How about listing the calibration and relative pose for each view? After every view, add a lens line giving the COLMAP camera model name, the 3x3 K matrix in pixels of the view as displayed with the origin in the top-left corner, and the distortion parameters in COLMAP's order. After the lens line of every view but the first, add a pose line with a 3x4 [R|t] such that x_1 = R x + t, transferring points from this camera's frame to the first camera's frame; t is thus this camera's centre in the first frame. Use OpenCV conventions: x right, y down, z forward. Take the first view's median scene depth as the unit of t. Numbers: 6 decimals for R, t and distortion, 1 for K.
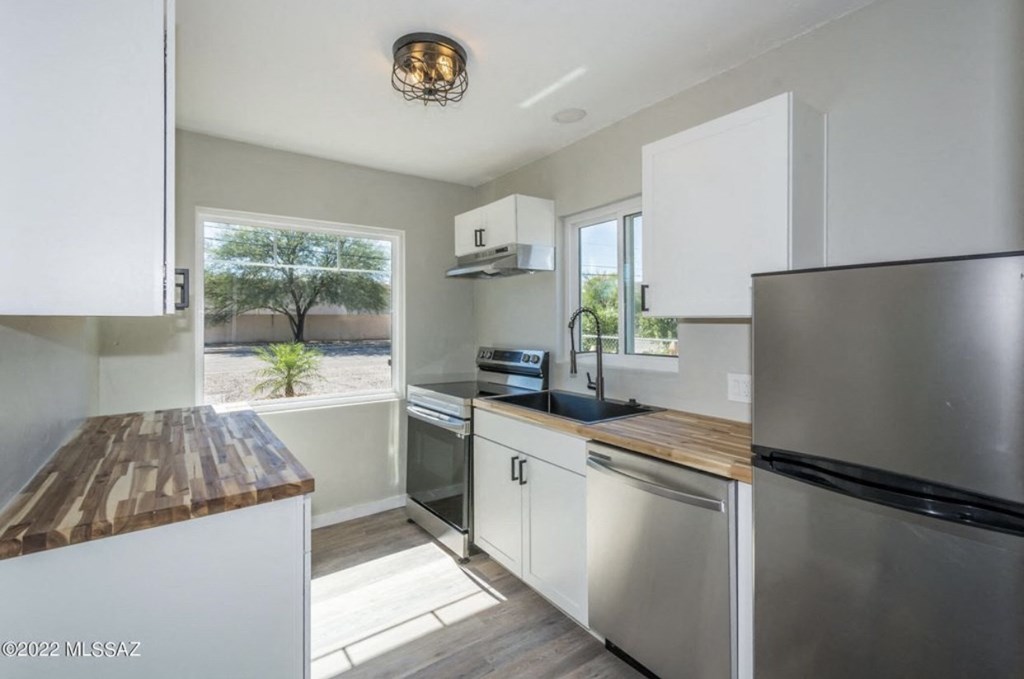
lens RADIAL K [[454.0, 0, 513.5], [0, 454.0, 319.0], [0, 0, 1]] dist [-0.000286, -0.000046]
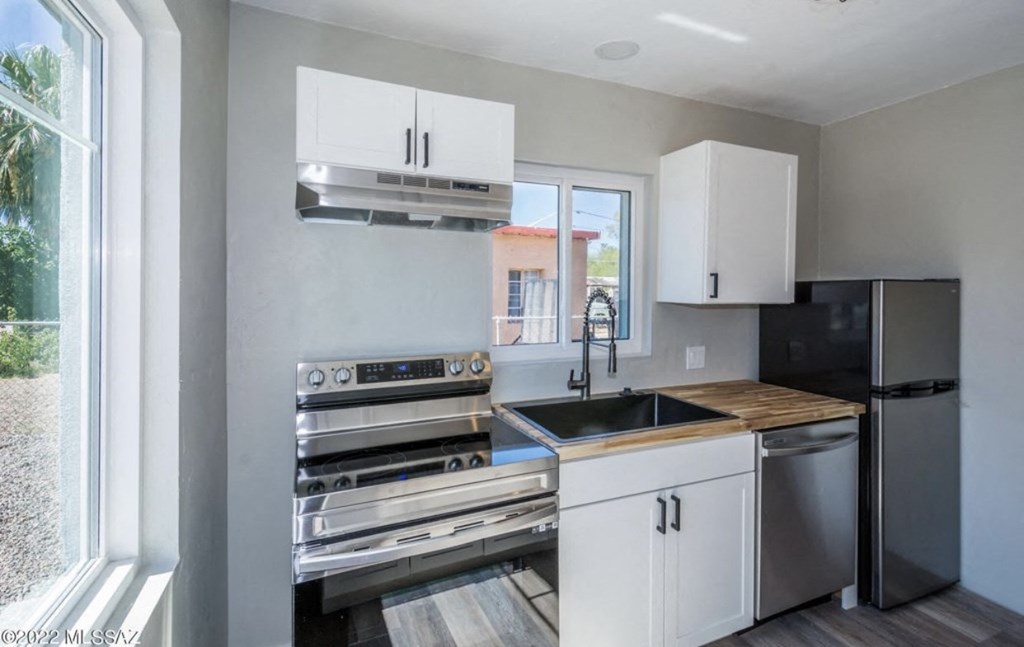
lens RADIAL K [[446.1, 0, 481.7], [0, 446.1, 291.7], [0, 0, 1]] dist [-0.000094, -0.000052]
pose [[0.254585, 0.002088, 0.967048, -0.670461], [-0.009705, 0.999953, 0.000396, -0.020918], [-0.967002, -0.009486, 0.254593, 0.985804]]
